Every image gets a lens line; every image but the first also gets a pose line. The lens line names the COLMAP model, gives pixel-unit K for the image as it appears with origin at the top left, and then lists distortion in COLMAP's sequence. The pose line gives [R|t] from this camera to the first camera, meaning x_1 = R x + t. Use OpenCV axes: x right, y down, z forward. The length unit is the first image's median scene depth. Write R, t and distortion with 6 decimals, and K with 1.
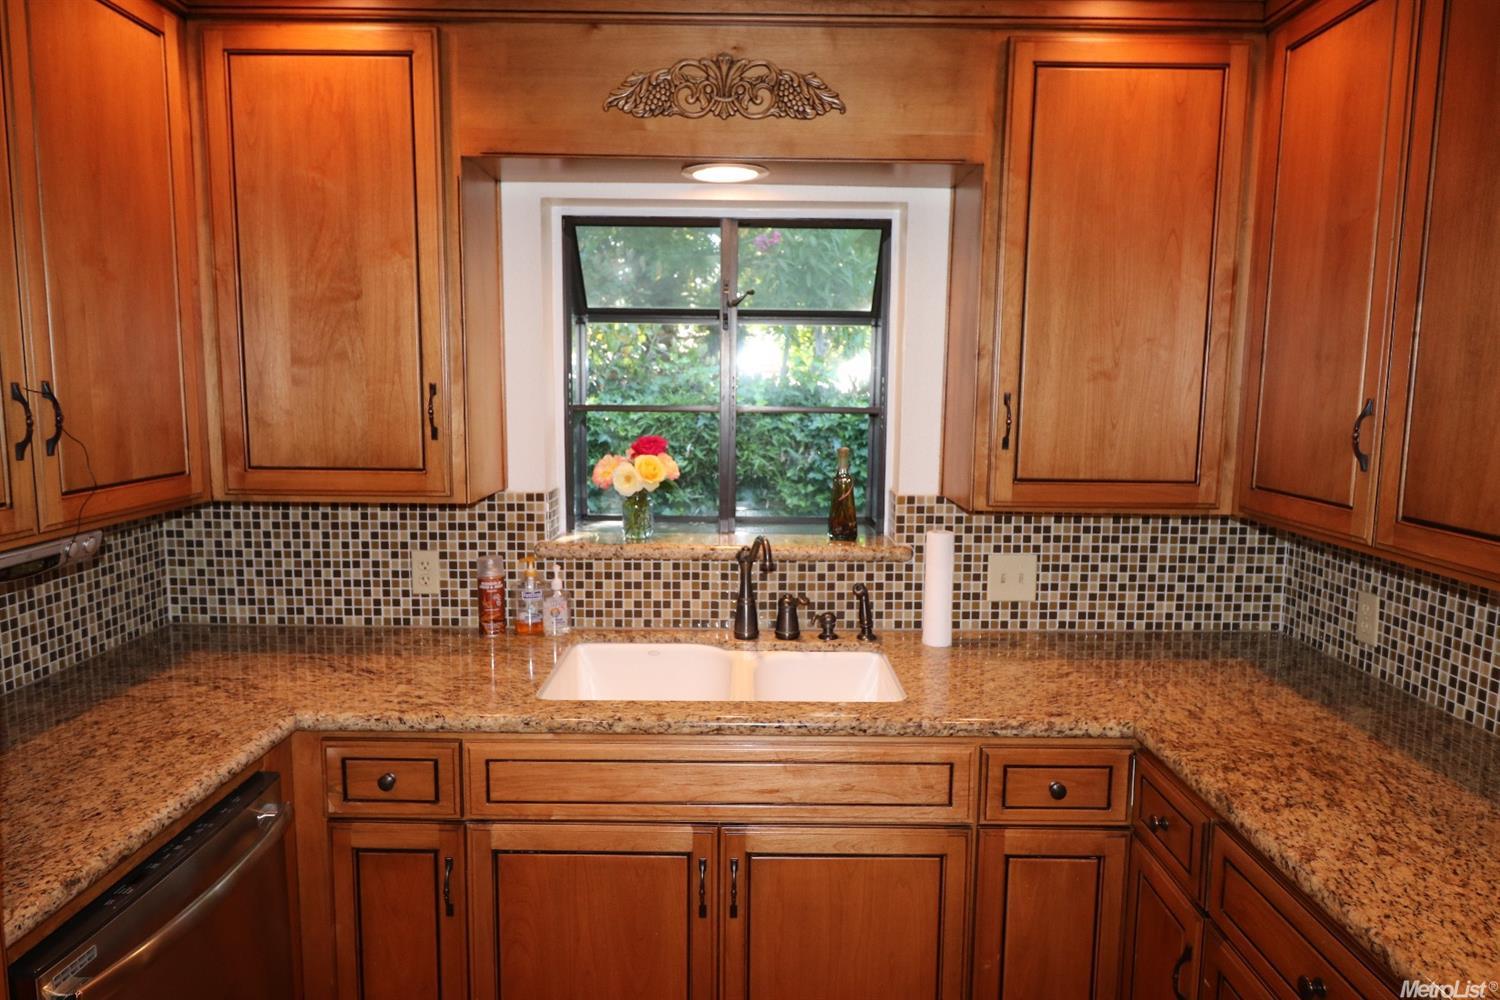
lens RADIAL K [[959.6, 0, 750.6], [0, 959.6, 493.8], [0, 0, 1]] dist [0.005128, 0.000676]
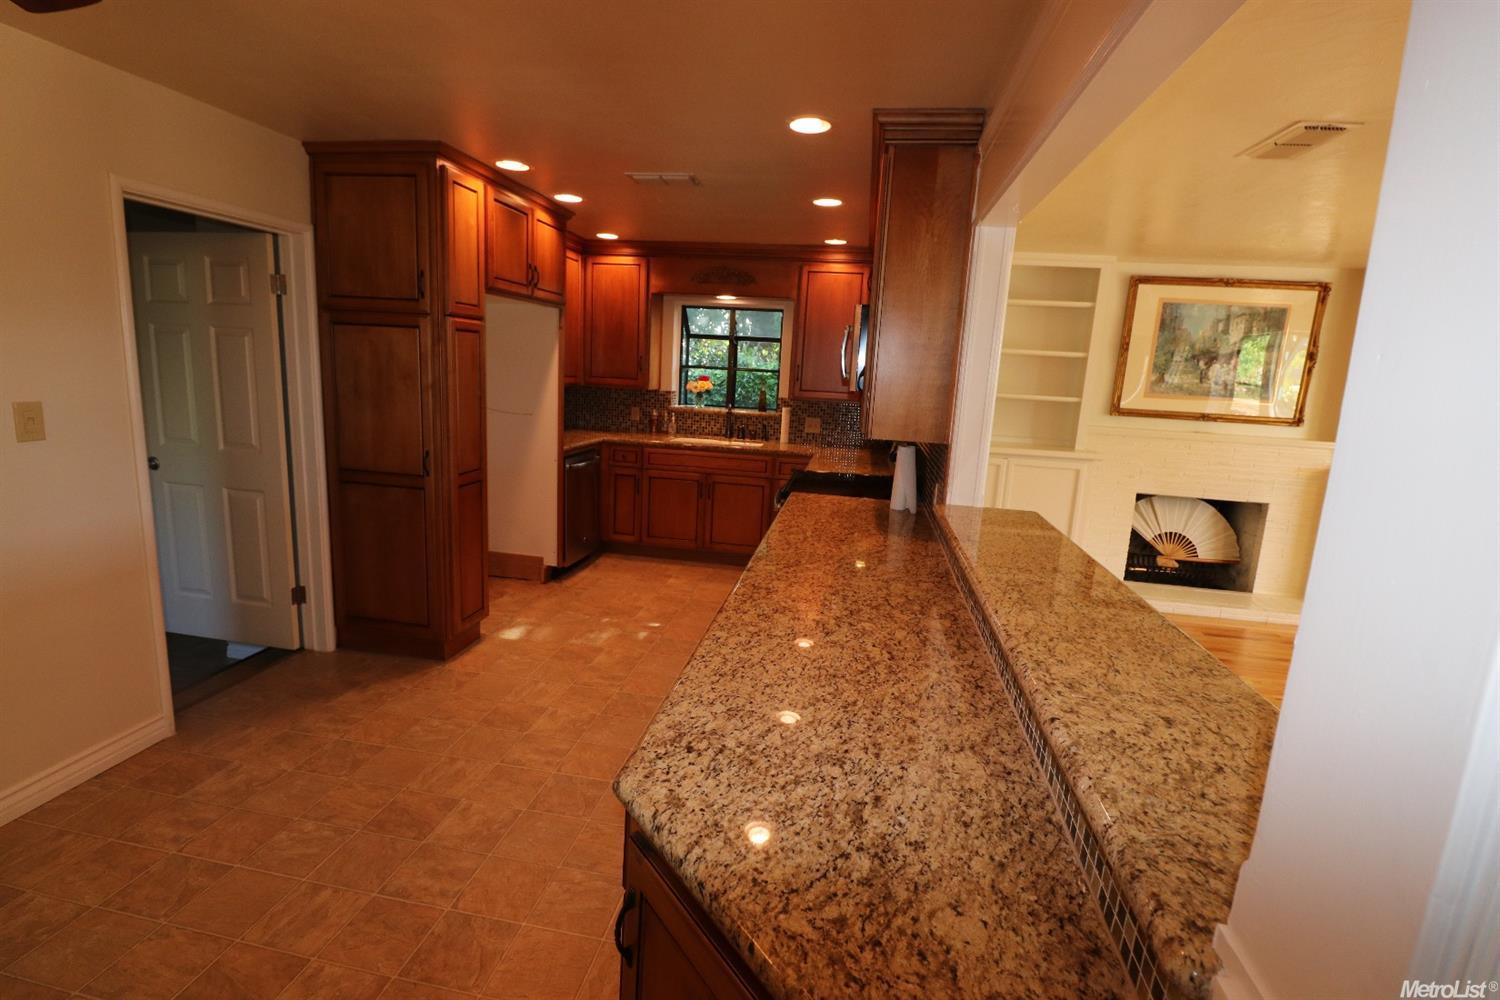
lens RADIAL K [[700.1, 0, 747.3], [0, 700.1, 496.4], [0, 0, 1]] dist [-0.000228, -0.001029]
pose [[0.985857, 0.071492, -0.151574, 0.429450], [-0.062463, 0.996024, 0.063525, 0.189243], [0.155513, -0.053159, 0.986402, -1.339379]]
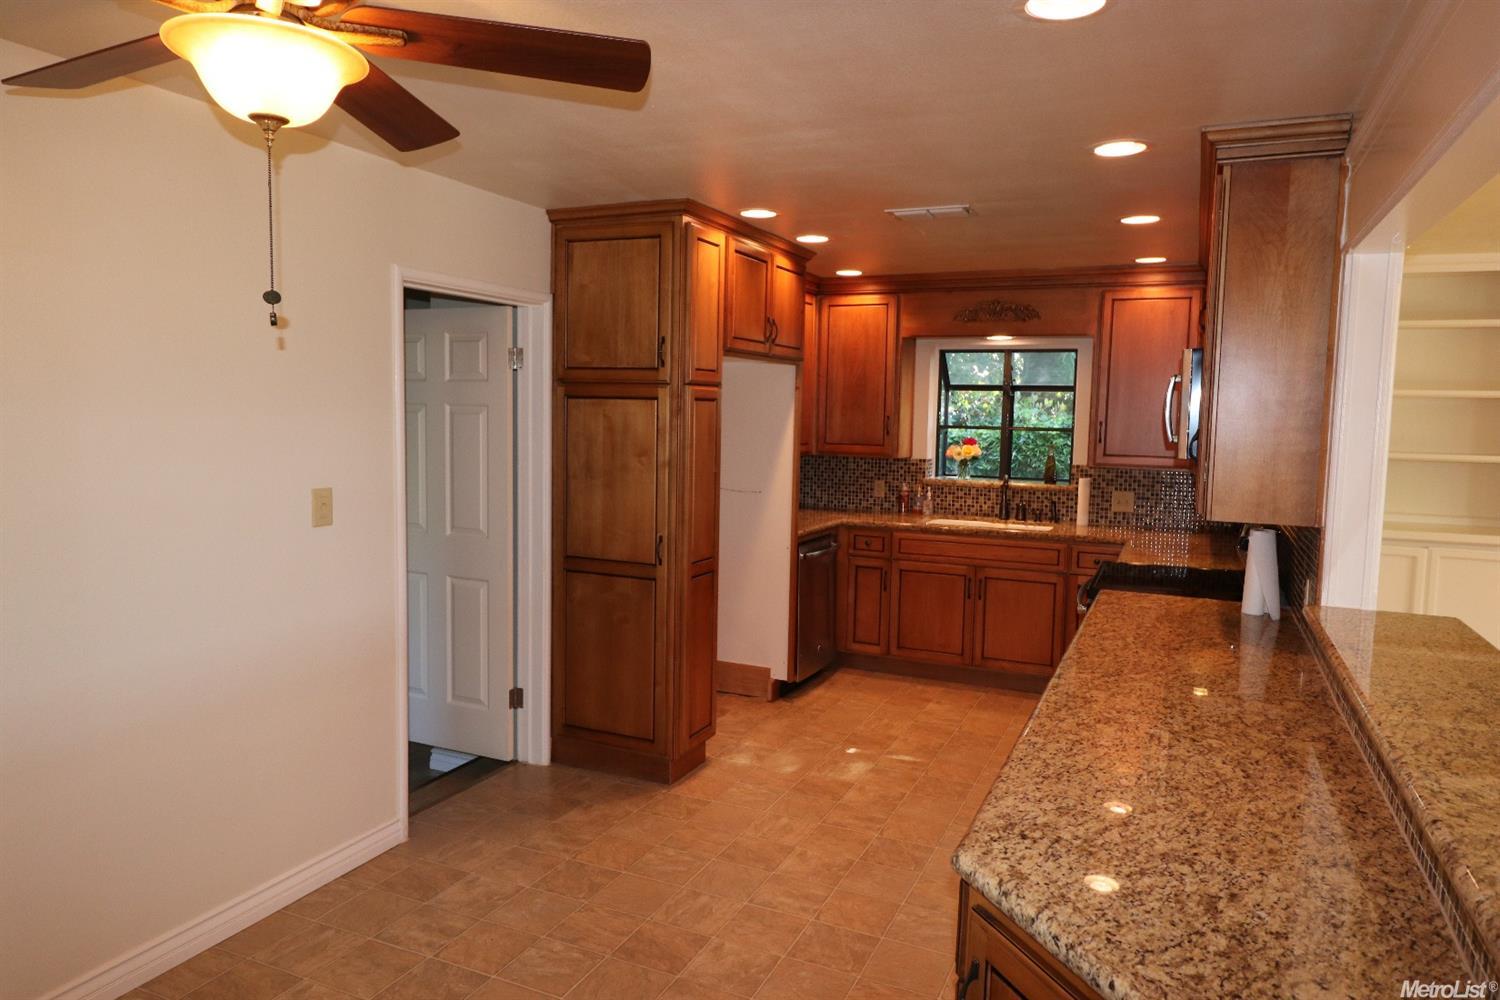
lens RADIAL K [[986.9, 0, 746.3], [0, 986.9, 493.7], [0, 0, 1]] dist [0.011529, -0.005852]
pose [[0.911338, 0.043686, -0.409335, 0.423508], [-0.060607, 0.997756, -0.028450, 0.192840], [0.407174, 0.050736, 0.911940, -1.567839]]
